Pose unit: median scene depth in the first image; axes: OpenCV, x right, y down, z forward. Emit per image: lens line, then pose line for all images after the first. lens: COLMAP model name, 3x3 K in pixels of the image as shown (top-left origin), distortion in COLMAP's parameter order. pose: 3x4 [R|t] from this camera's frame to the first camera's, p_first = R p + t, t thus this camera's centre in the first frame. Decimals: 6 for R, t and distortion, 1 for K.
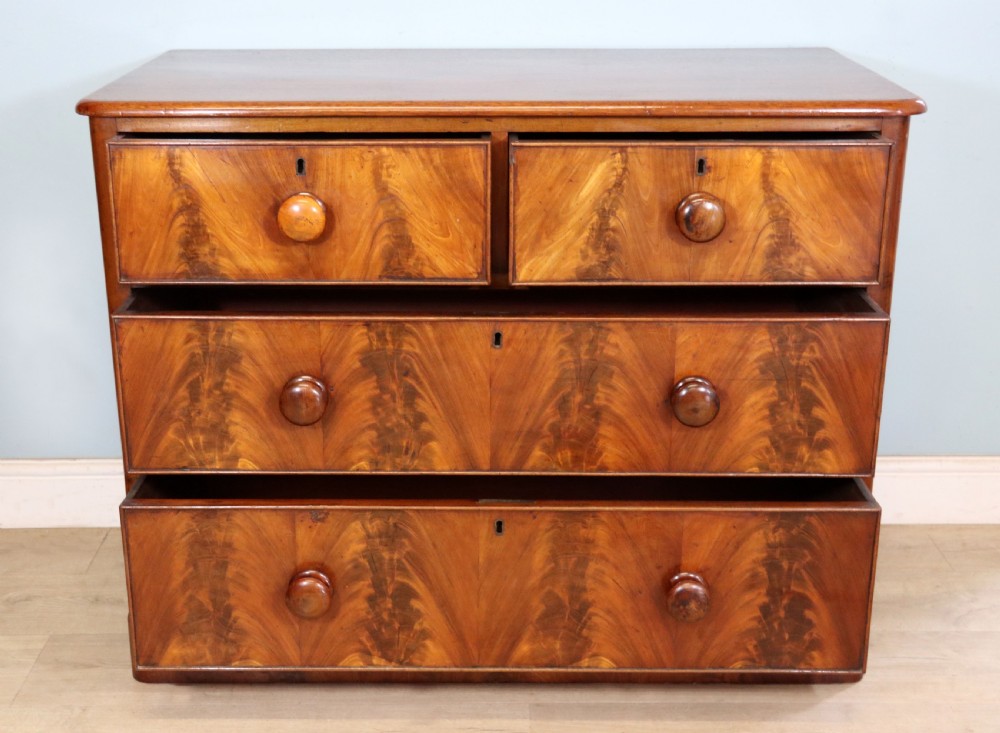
lens RADIAL K [[1350.0, 0, 489.6], [0, 1350.0, 385.7], [0, 0, 1]] dist [0.024087, 0.000000]
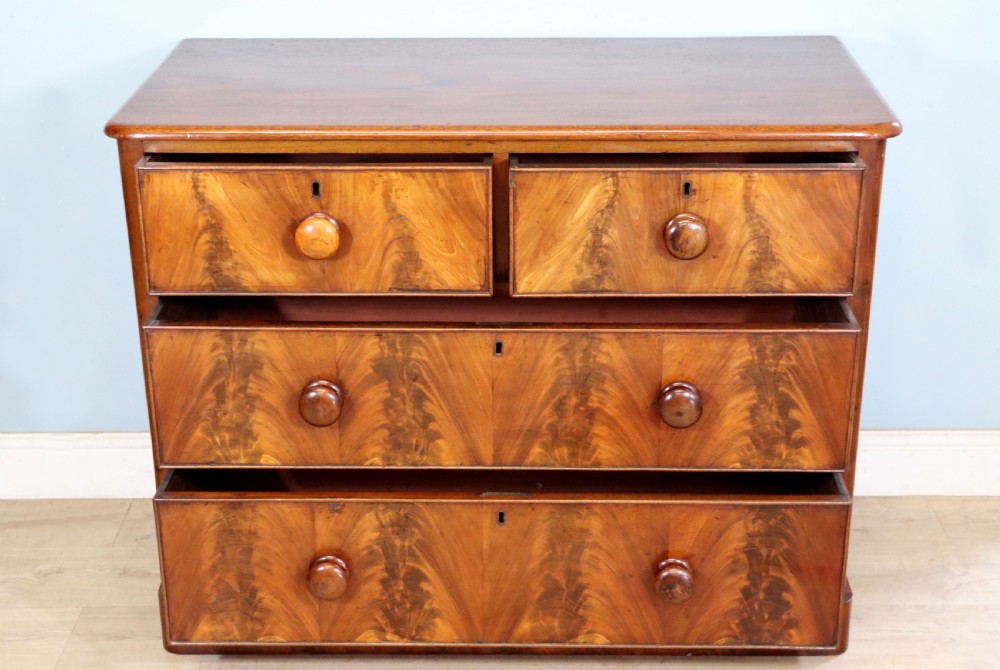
lens RADIAL K [[1565.3, 0, 523.9], [0, 1565.3, 407.9], [0, 0, 1]] dist [0.080109, 0.000000]
pose [[0.999970, 0.001417, -0.007667, 0.035323], [-0.000765, 0.996433, 0.084379, -0.091411], [0.007760, -0.084371, 0.996404, -0.256326]]
